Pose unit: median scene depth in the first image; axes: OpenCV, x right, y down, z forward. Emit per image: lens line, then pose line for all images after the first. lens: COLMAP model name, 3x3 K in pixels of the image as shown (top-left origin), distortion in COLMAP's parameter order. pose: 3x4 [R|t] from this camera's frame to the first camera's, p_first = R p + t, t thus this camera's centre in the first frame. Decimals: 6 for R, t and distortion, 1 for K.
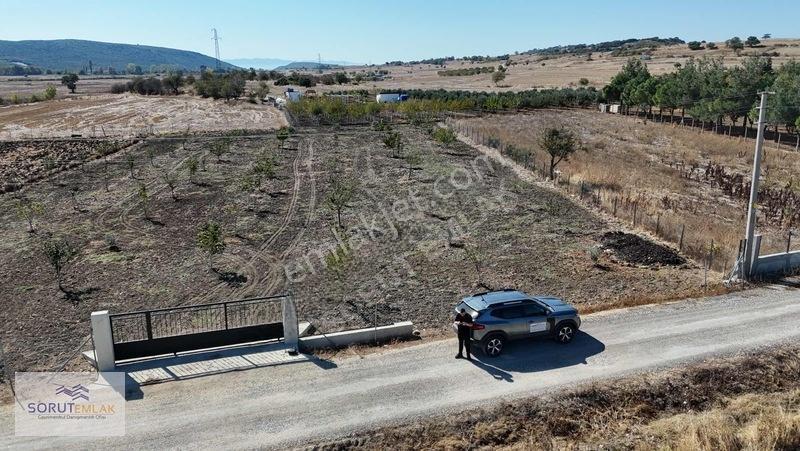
lens RADIAL K [[579.3, 0, 398.9], [0, 579.3, 222.2], [0, 0, 1]] dist [0.078494, -0.073573]
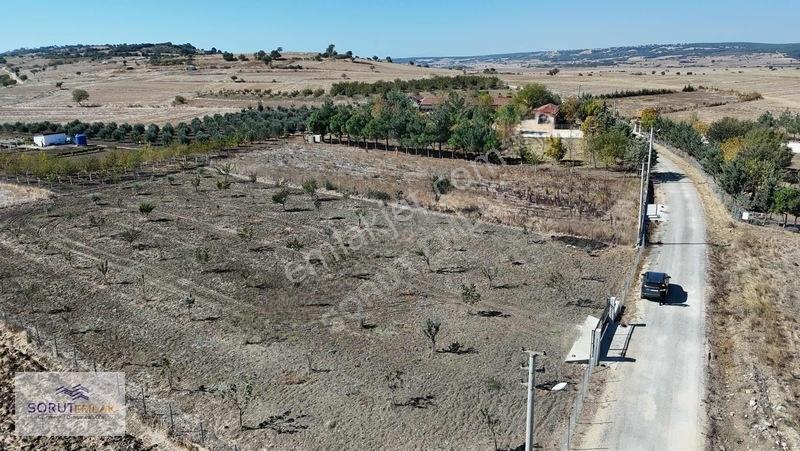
lens RADIAL K [[579.3, 0, 401.5], [0, 579.3, 231.8], [0, 0, 1]] dist [0.078494, -0.073573]
pose [[0.717942, -0.193220, 0.668749, -0.974126], [0.185802, 0.979041, 0.083402, -0.196931], [-0.670848, 0.064377, 0.738795, -0.004941]]
